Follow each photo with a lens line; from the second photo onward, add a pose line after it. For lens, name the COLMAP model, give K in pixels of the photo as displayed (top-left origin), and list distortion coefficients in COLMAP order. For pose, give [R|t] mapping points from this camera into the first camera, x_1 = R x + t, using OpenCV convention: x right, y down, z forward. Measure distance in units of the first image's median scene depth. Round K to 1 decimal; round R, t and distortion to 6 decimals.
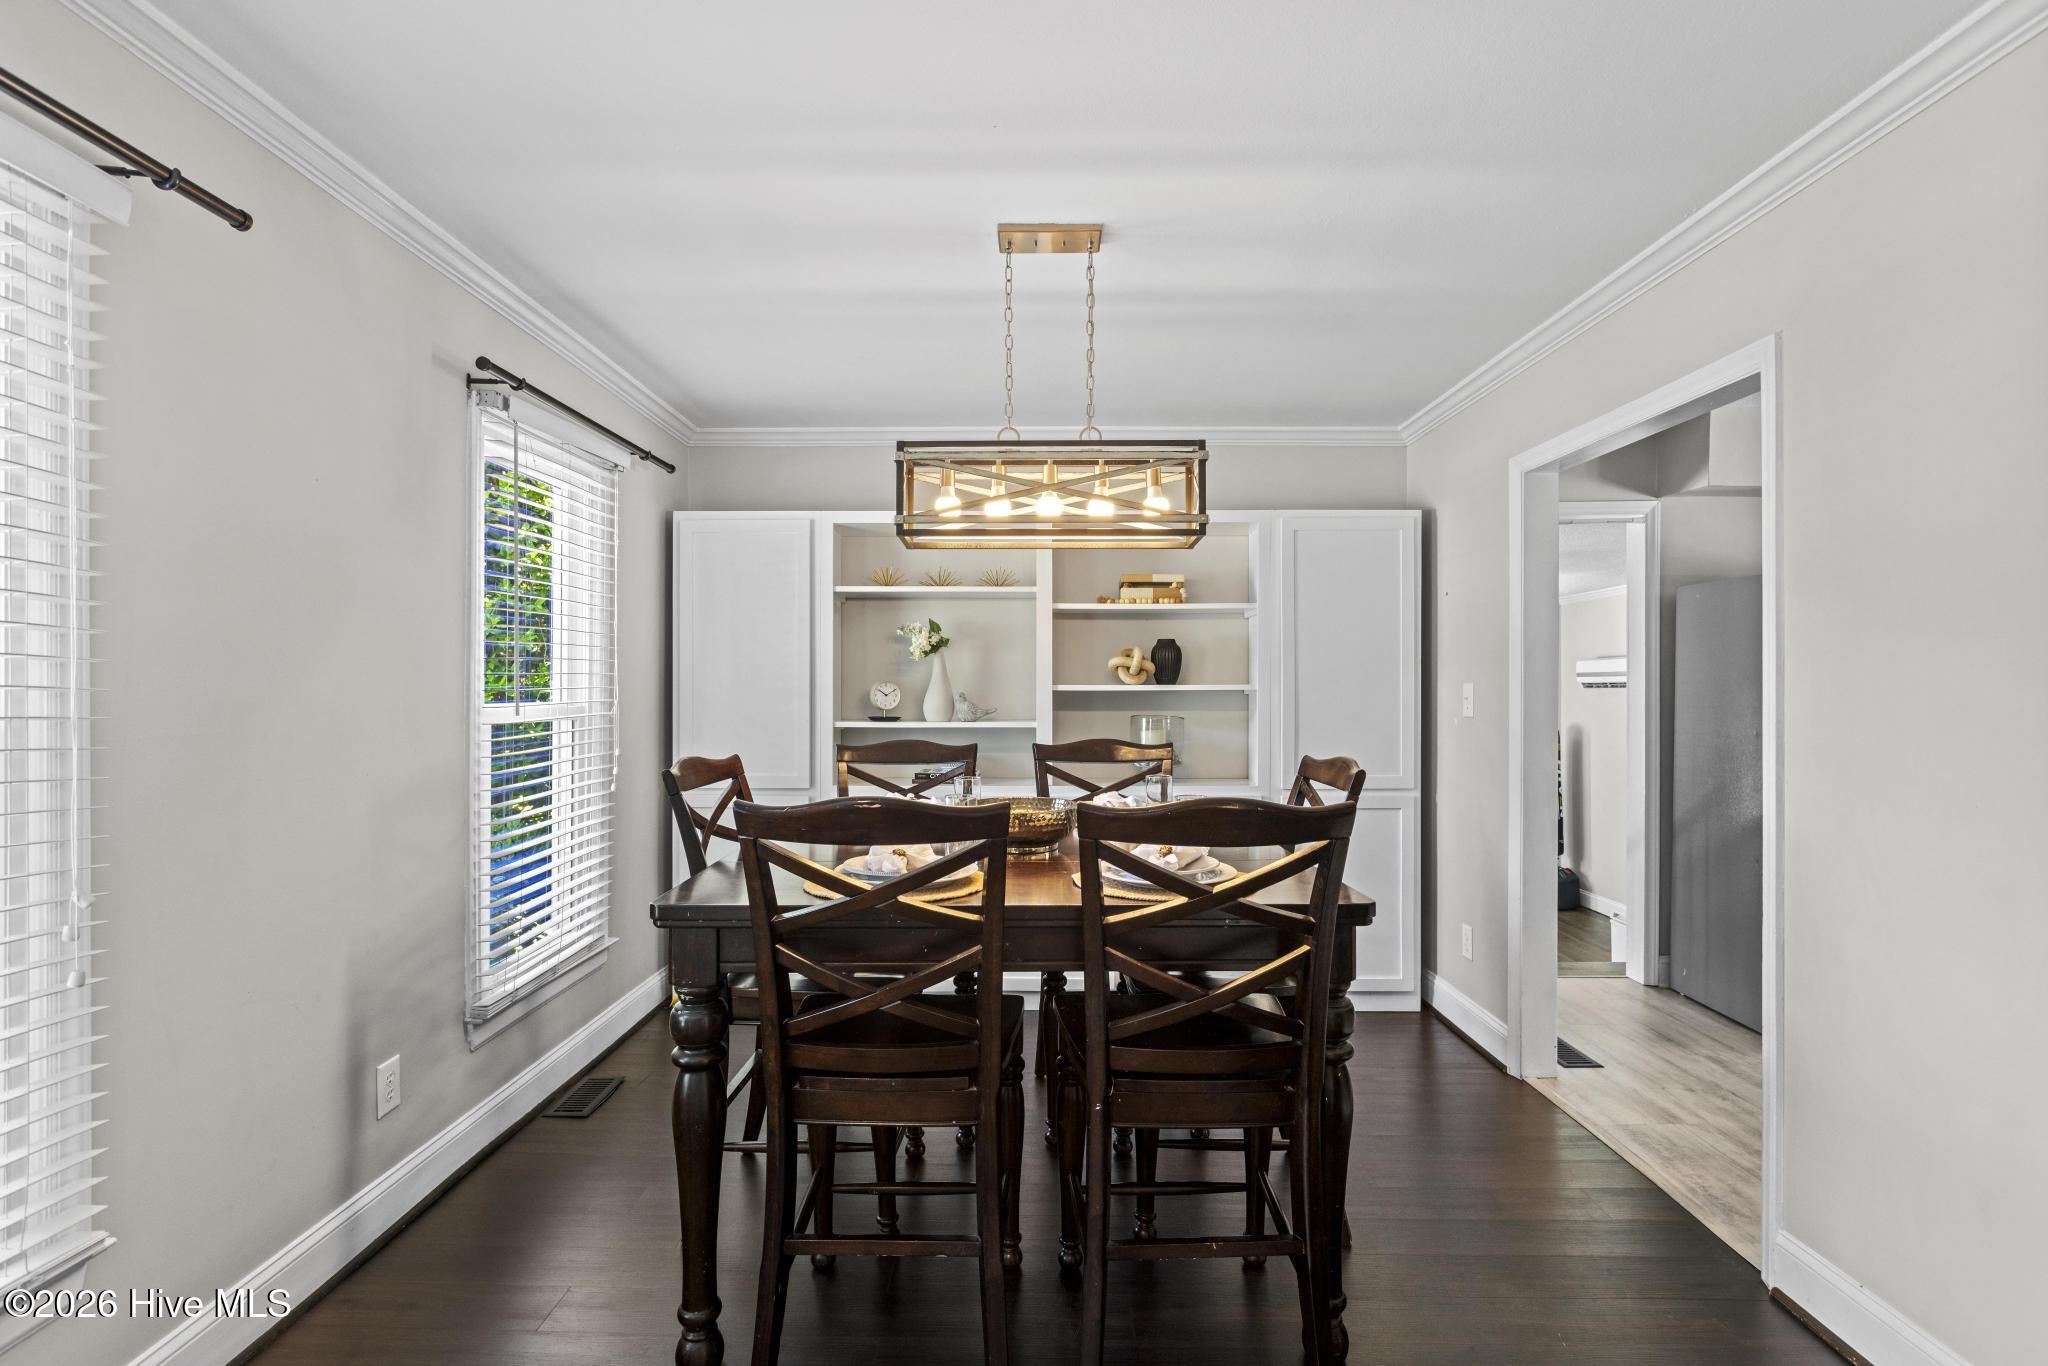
lens RADIAL K [[988.8, 0, 1022.2], [0, 988.8, 684.3], [0, 0, 1]] dist [-0.006329, 0.000160]
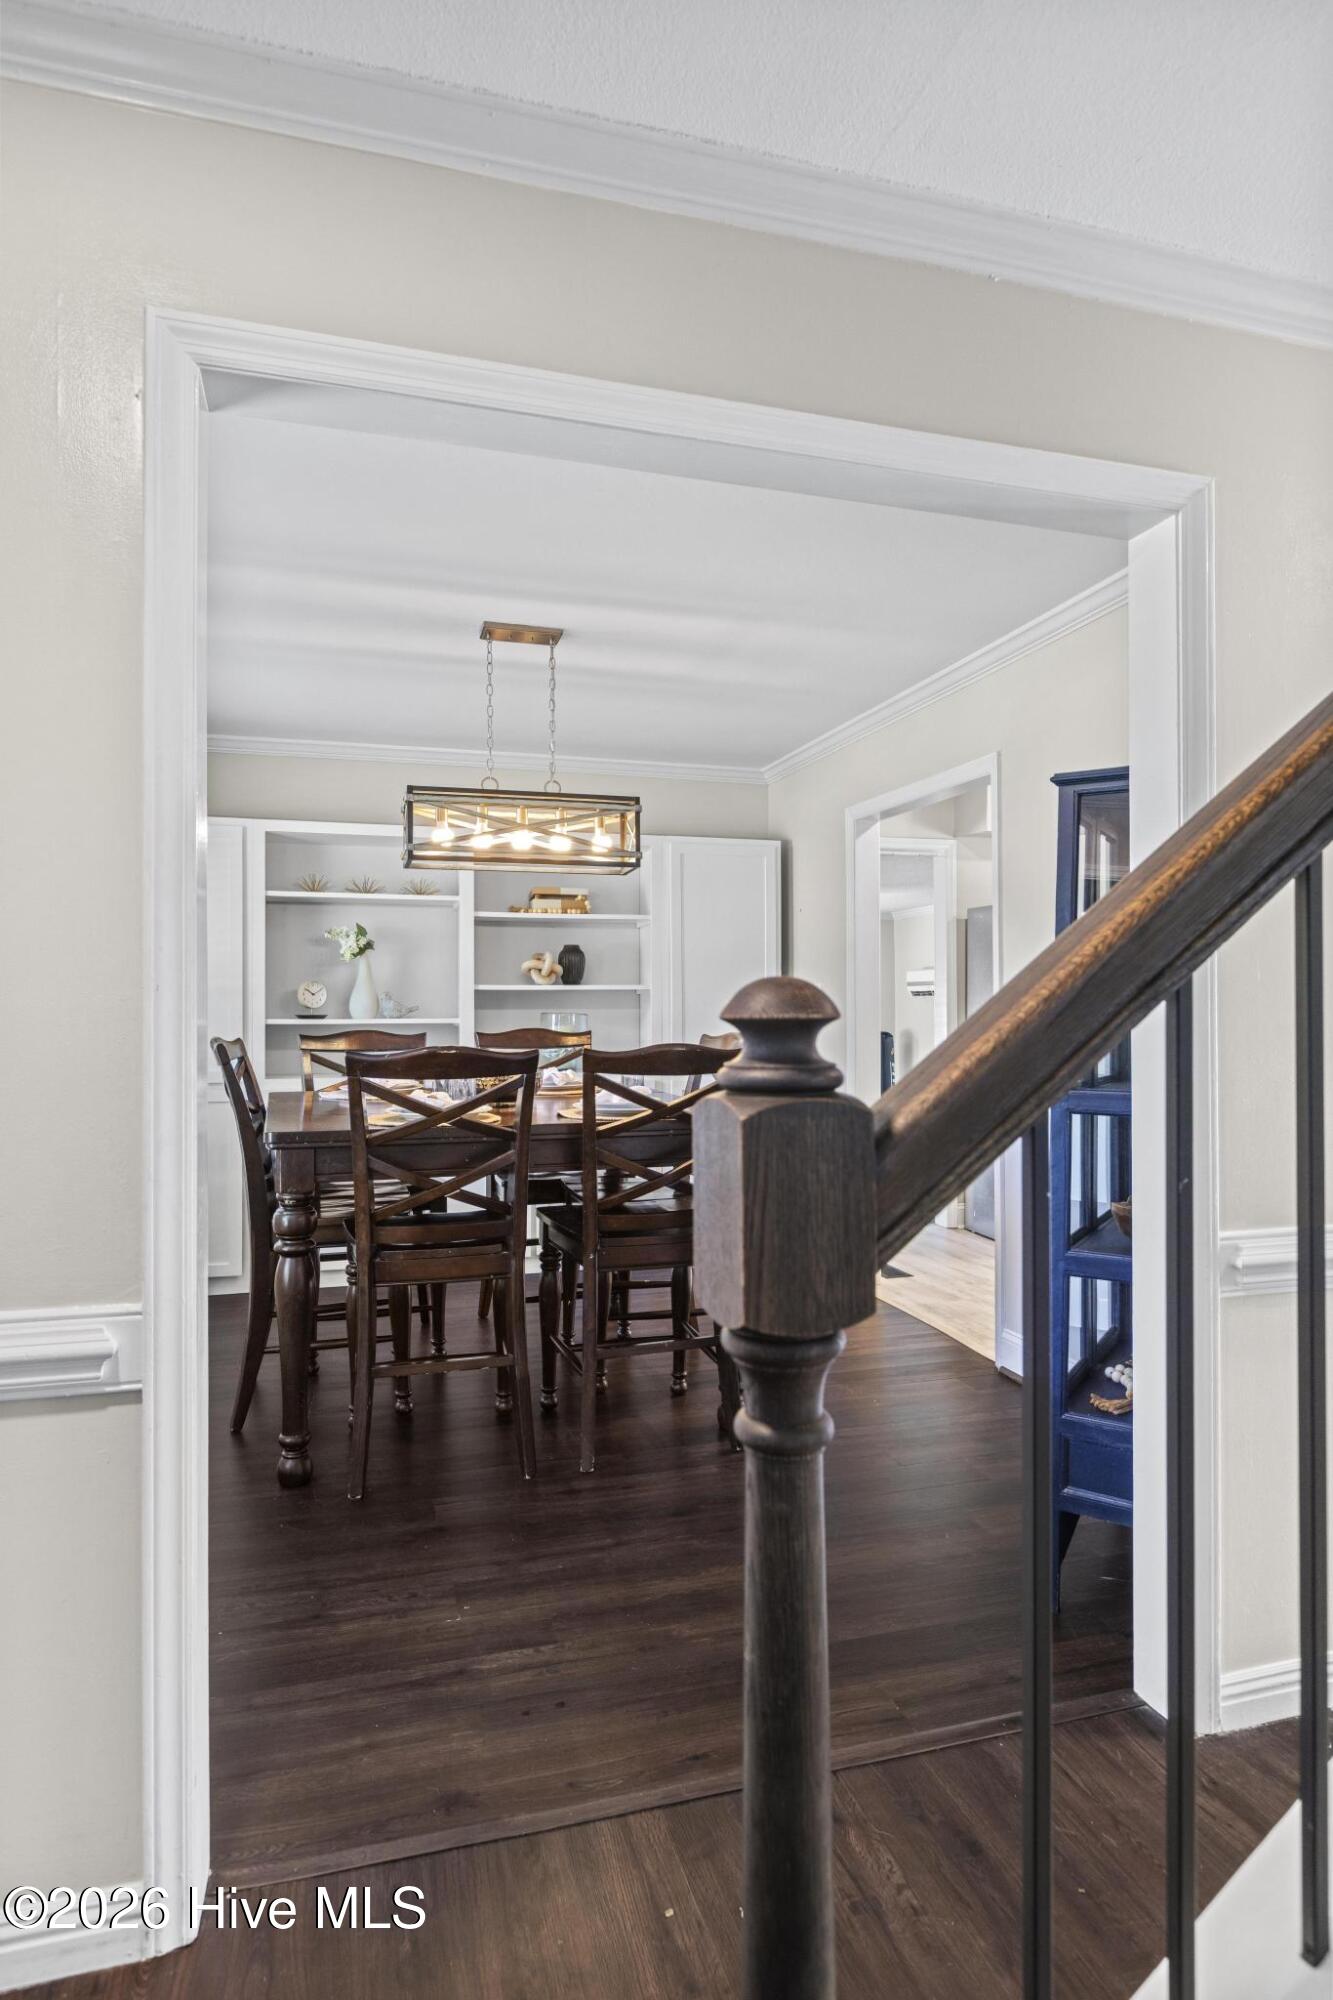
lens RADIAL K [[1169.8, 0, 665.7], [0, 1169.8, 1006.6], [0, 0, 1]] dist [-0.000386, -0.000359]
pose [[0.955886, -0.001996, 0.293730, -0.150630], [0.000821, 0.999991, 0.004124, 0.020143], [-0.293735, -0.003701, 0.955880, -0.325656]]
